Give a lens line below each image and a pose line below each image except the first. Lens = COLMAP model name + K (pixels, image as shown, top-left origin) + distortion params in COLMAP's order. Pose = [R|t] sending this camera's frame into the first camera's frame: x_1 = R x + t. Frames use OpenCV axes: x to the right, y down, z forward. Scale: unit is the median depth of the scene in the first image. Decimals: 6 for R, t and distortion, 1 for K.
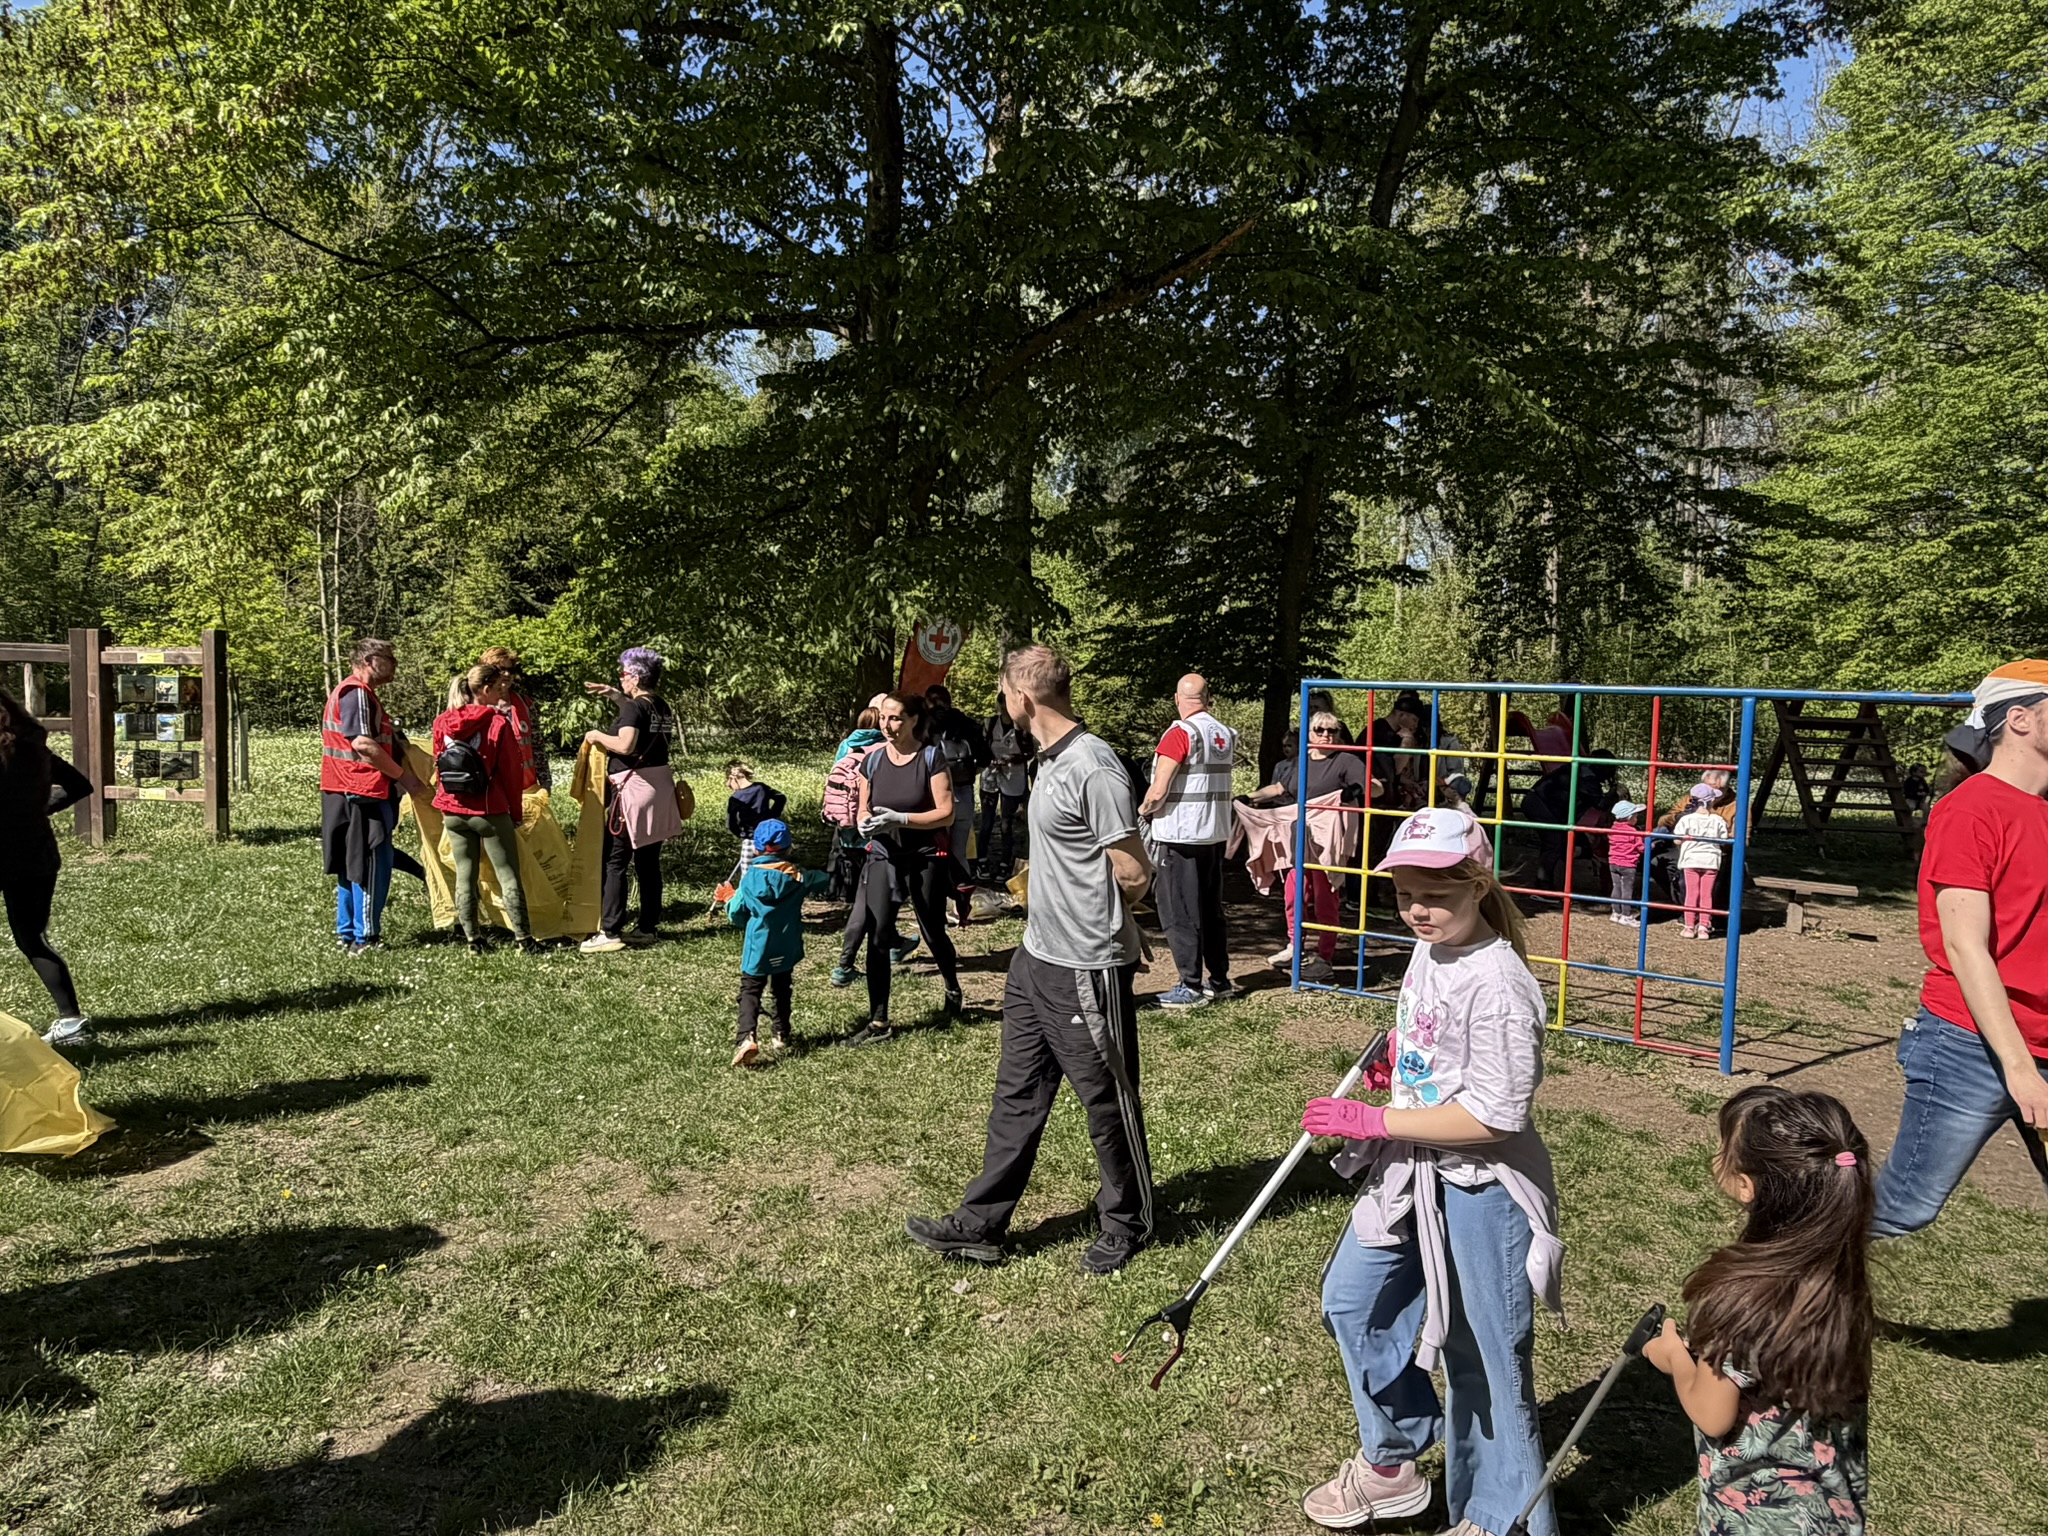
lens RADIAL K [[1201.7, 0, 1016.0], [0, 1201.7, 772.5], [0, 0, 1]] dist [-0.003783, 0.001159]
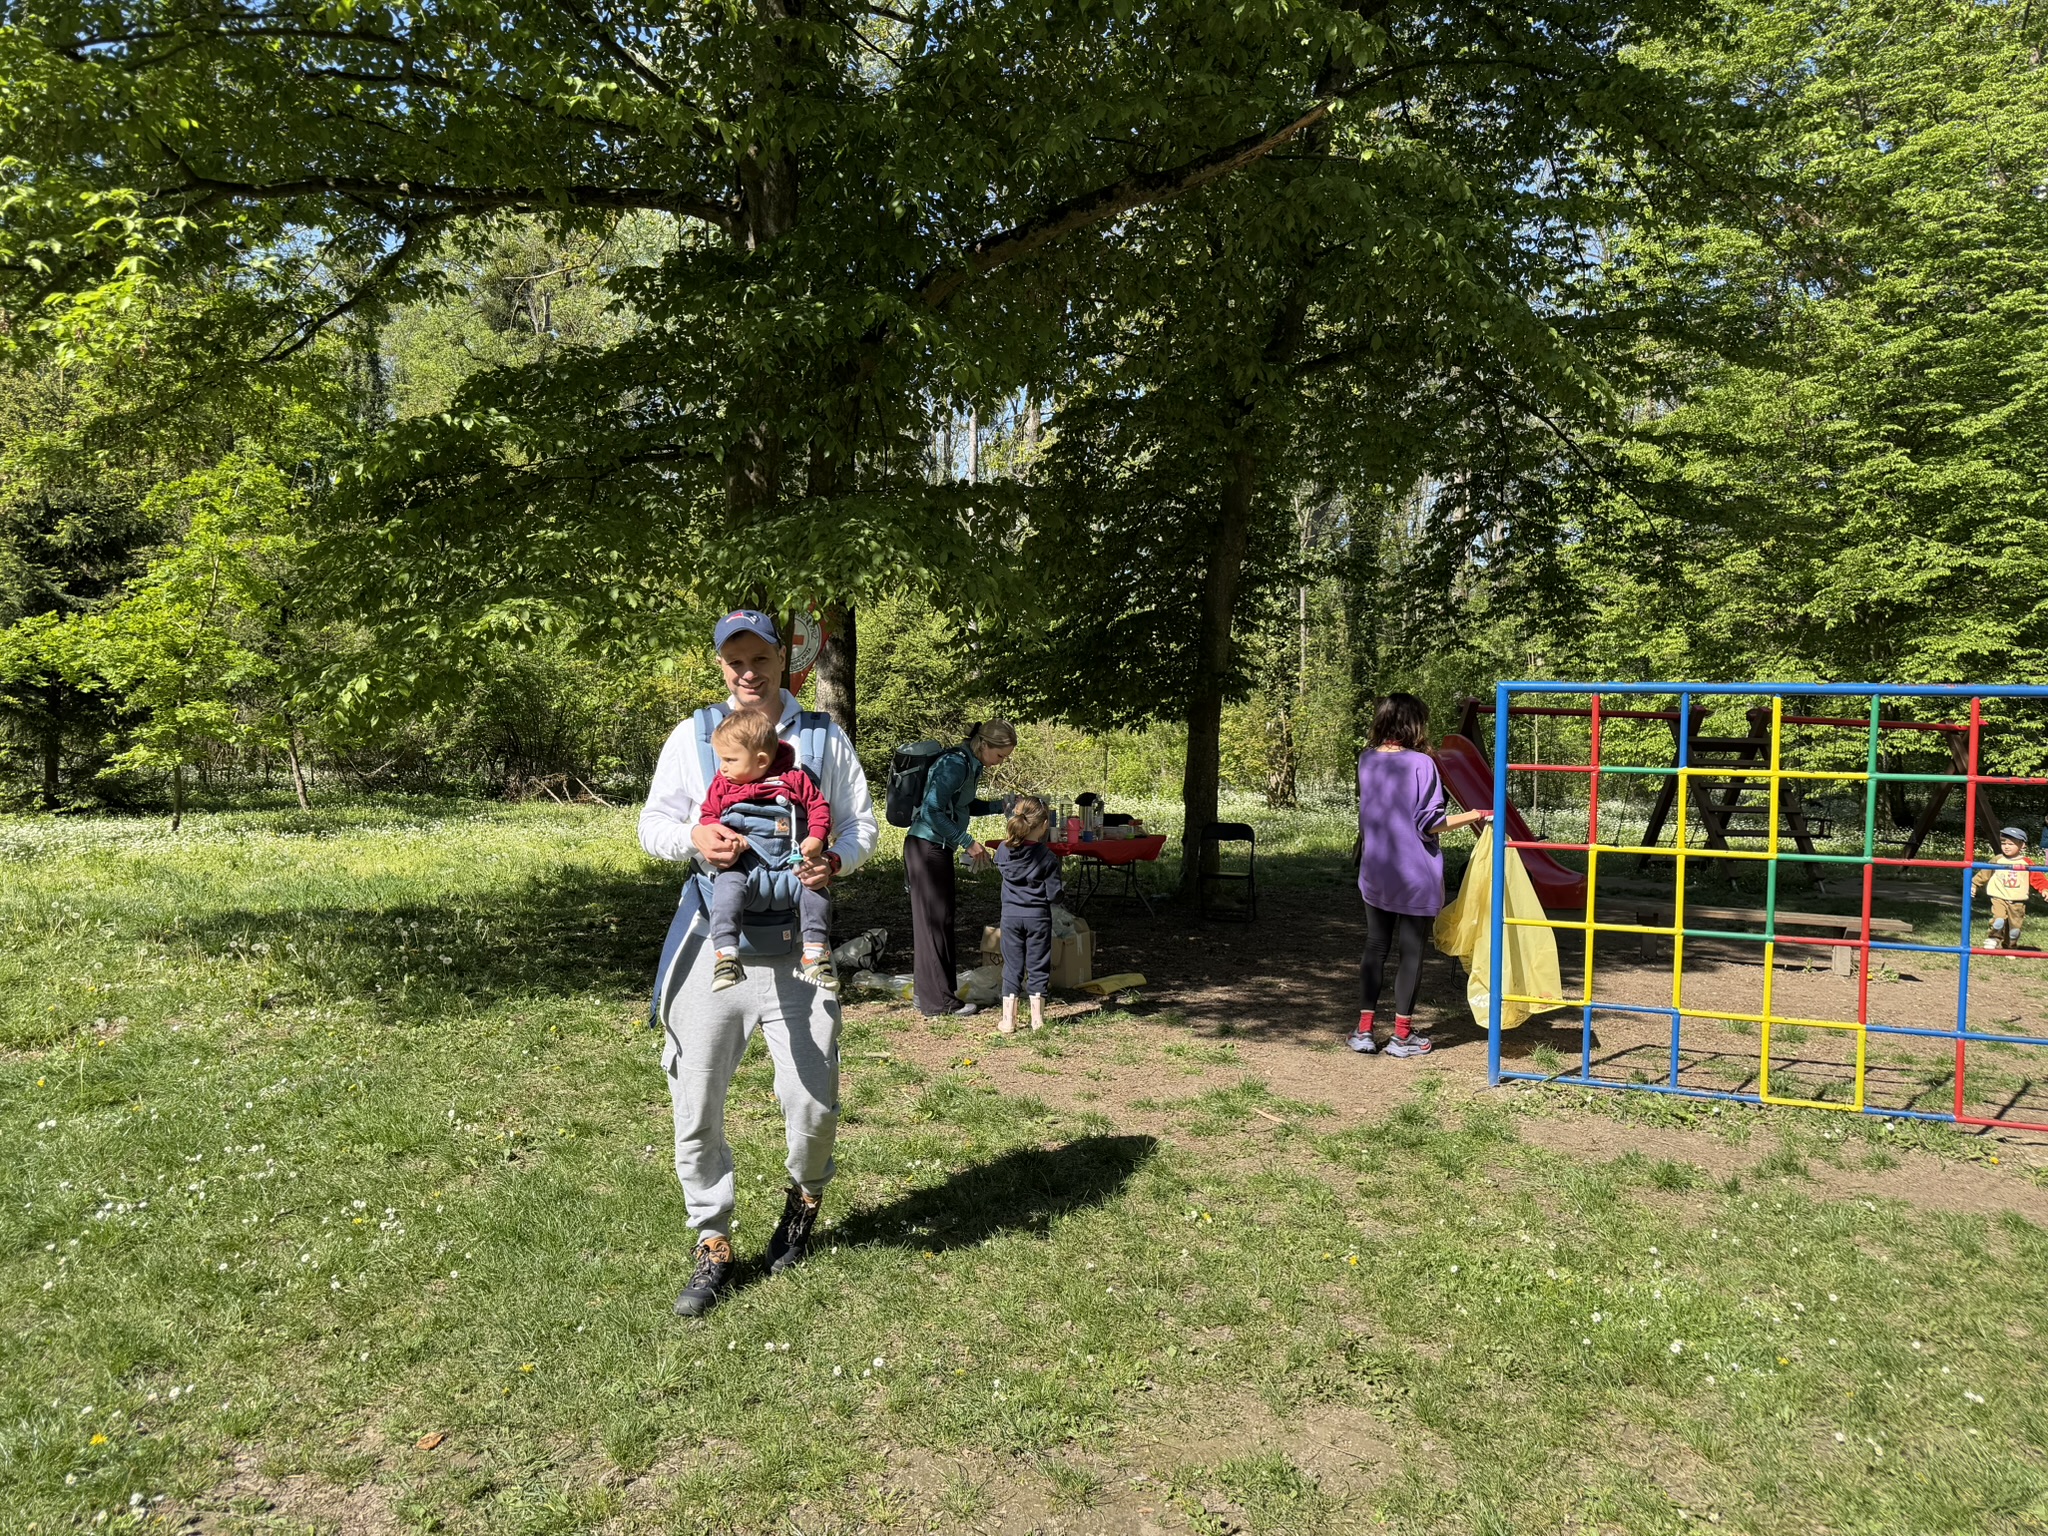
lens RADIAL K [[1426.2, 0, 1029.0], [0, 1426.2, 796.9], [0, 0, 1]] dist [0.062224, -0.071036]
pose [[0.965895, -0.021301, 0.258055, -0.143722], [0.025143, 0.999617, -0.011598, -0.000941], [-0.257709, 0.017691, 0.966061, 0.081518]]
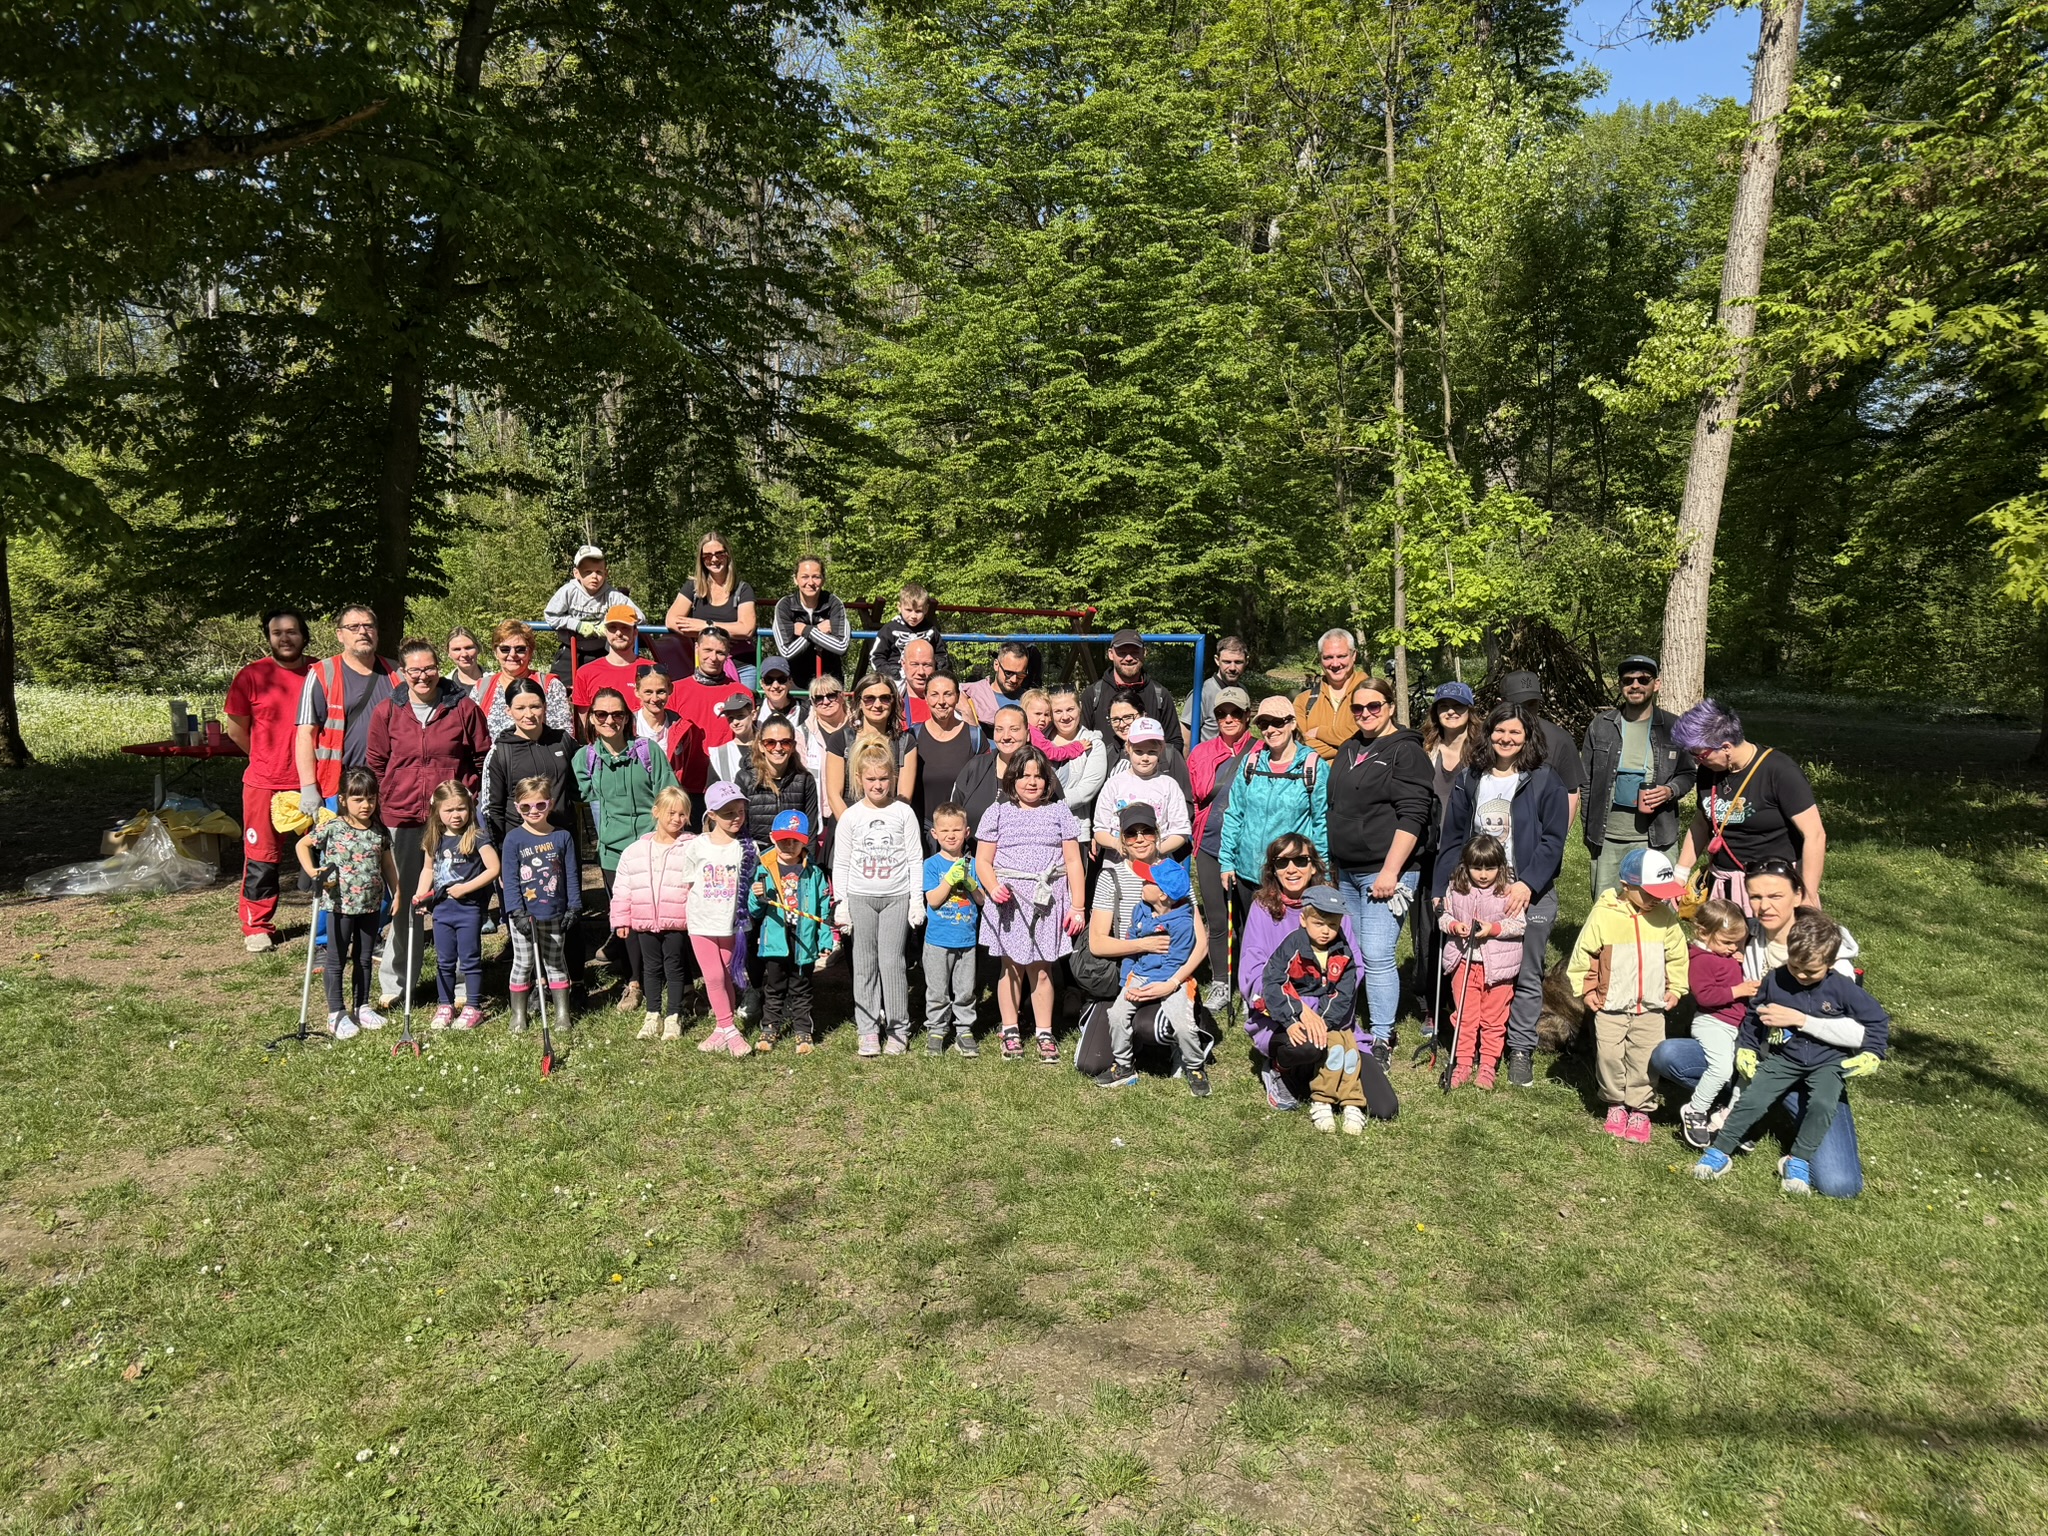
lens RADIAL K [[1426.2, 0, 1024.1], [0, 1426.2, 784.6], [0, 0, 1]] dist [0.062224, -0.071036]
pose [[0.768700, -0.093732, 0.632704, -0.097271], [0.044893, 0.994671, 0.092813, -0.016620], [-0.638032, -0.042942, 0.768812, -0.106417]]
